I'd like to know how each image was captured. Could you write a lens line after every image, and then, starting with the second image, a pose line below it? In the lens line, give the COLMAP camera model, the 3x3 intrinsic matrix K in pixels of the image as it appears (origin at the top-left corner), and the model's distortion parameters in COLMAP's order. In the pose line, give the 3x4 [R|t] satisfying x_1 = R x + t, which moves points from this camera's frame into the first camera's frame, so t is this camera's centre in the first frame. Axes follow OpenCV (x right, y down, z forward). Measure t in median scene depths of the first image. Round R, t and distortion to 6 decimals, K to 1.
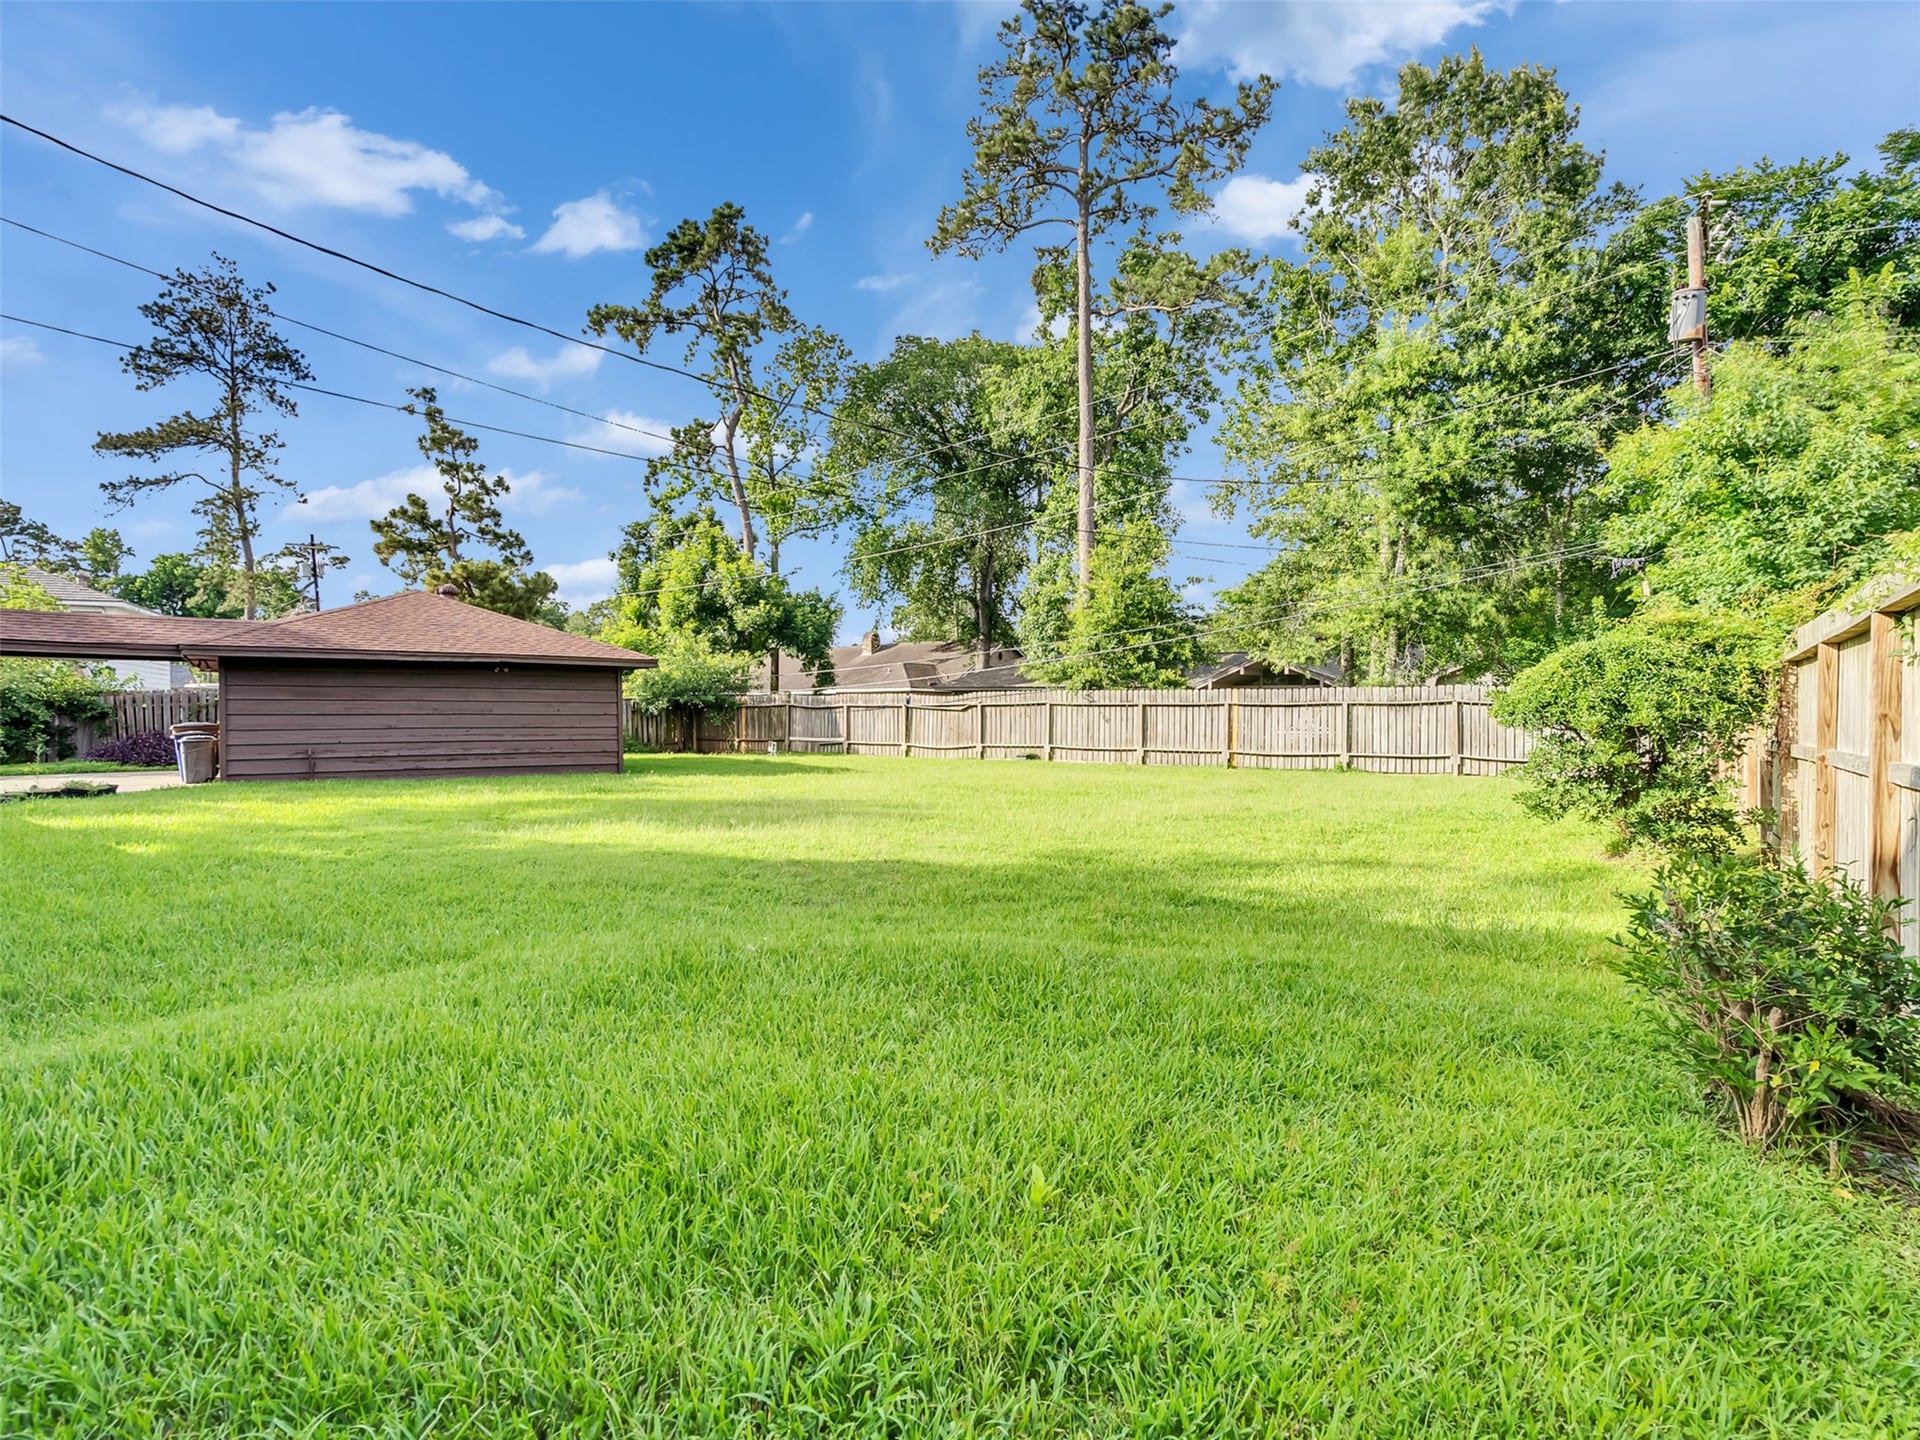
lens RADIAL K [[1001.0, 0, 960.0], [0, 1001.0, 720.0], [0, 0, 1]] dist [-0.001187, -0.000155]
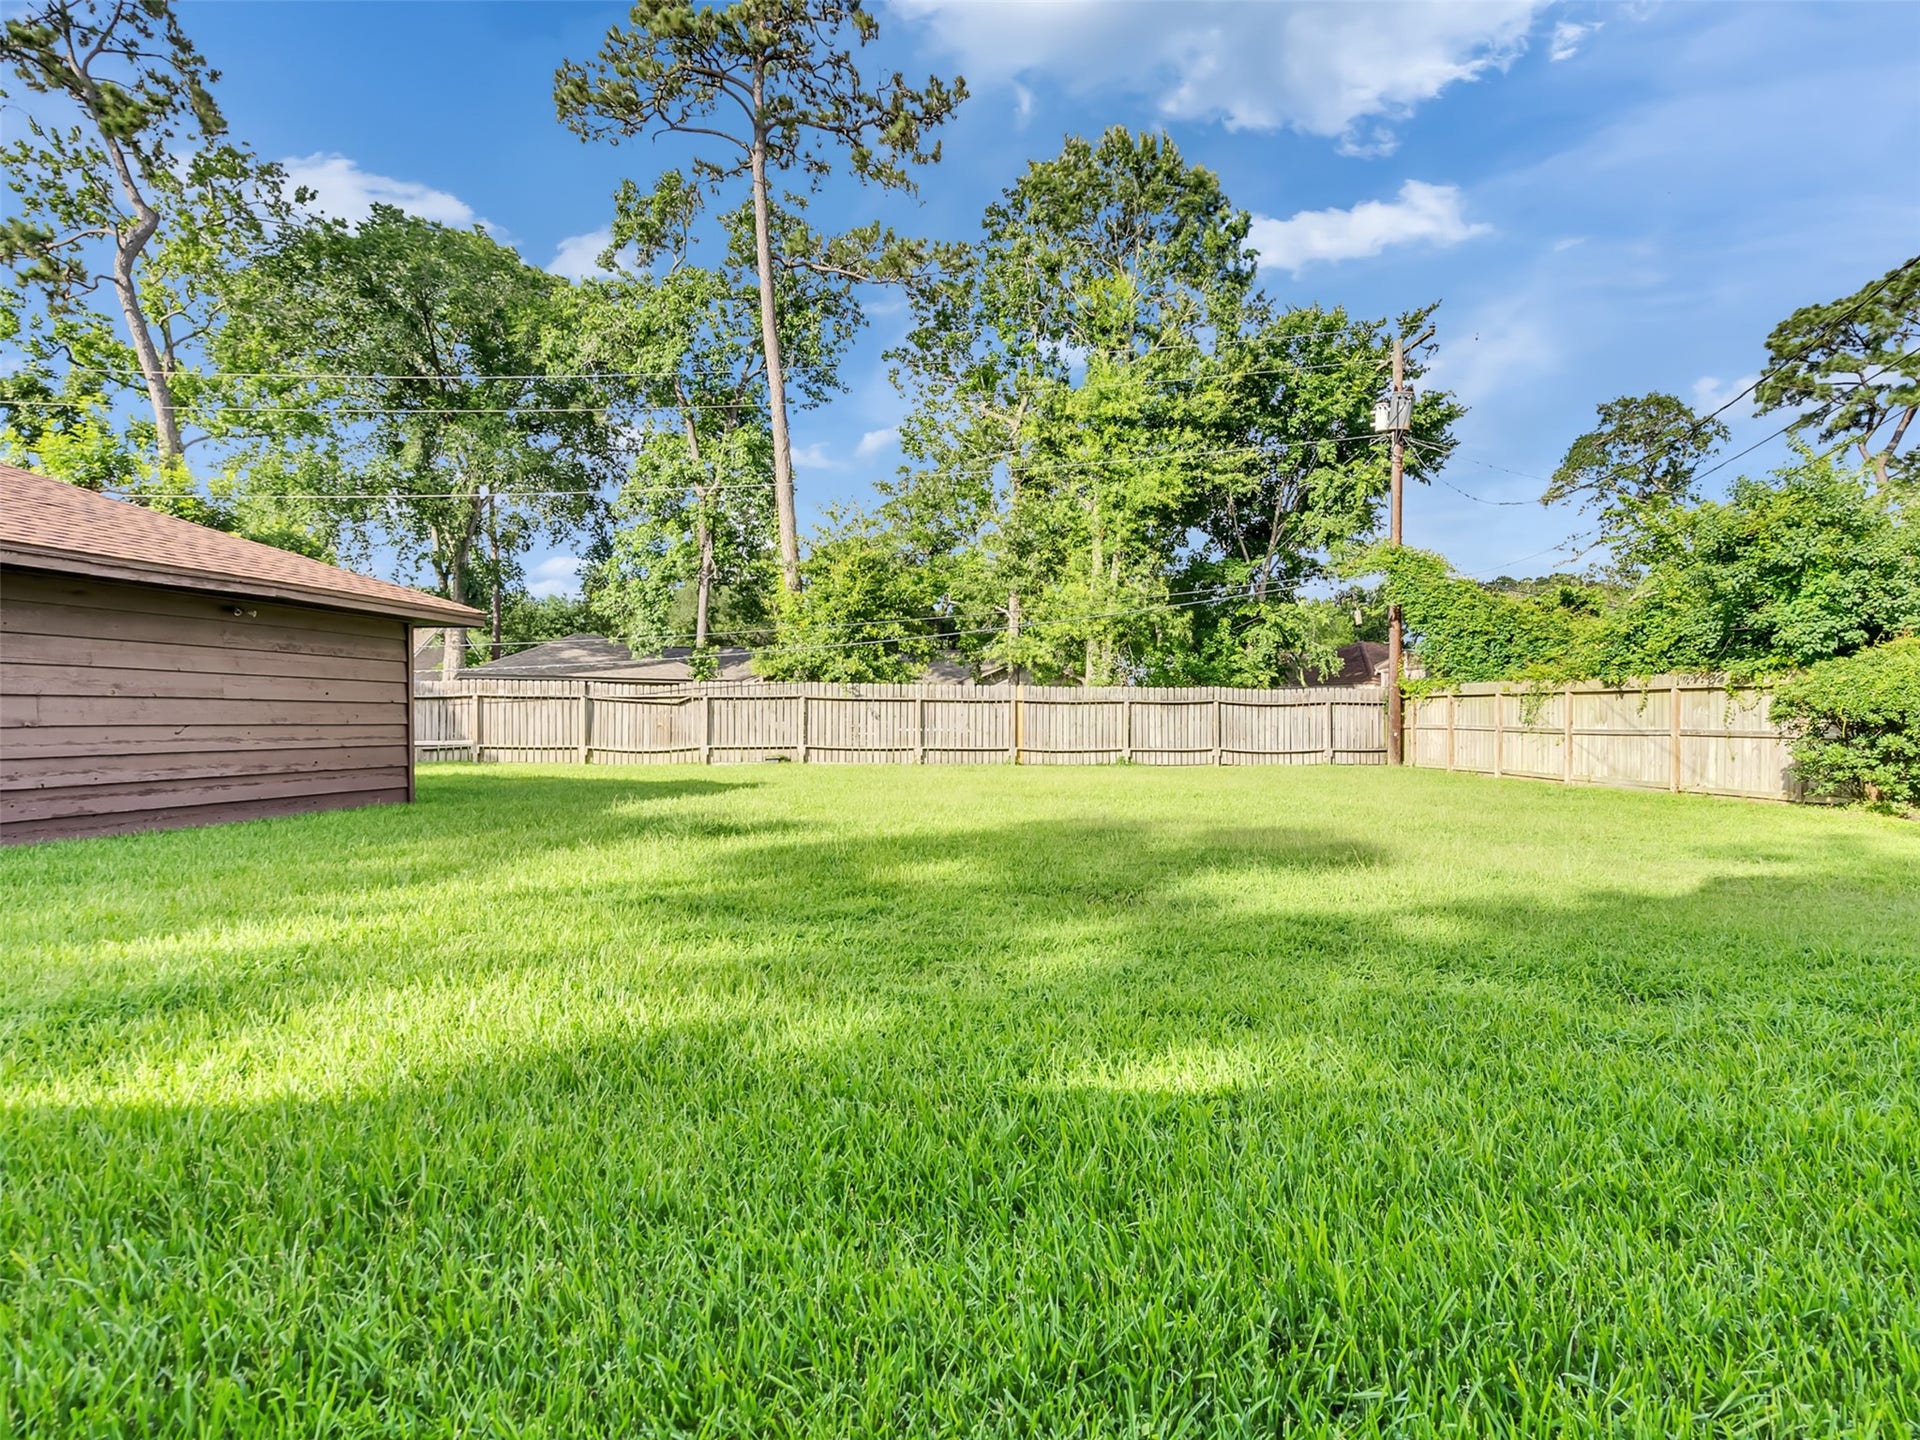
lens RADIAL K [[1001.0, 0, 960.0], [0, 1001.0, 720.0], [0, 0, 1]] dist [-0.001187, -0.000155]
pose [[0.744679, 0.001711, 0.667421, -0.388295], [-0.002445, 0.999997, 0.000164, 0.002911], [-0.667418, -0.001754, 0.744681, 0.266915]]
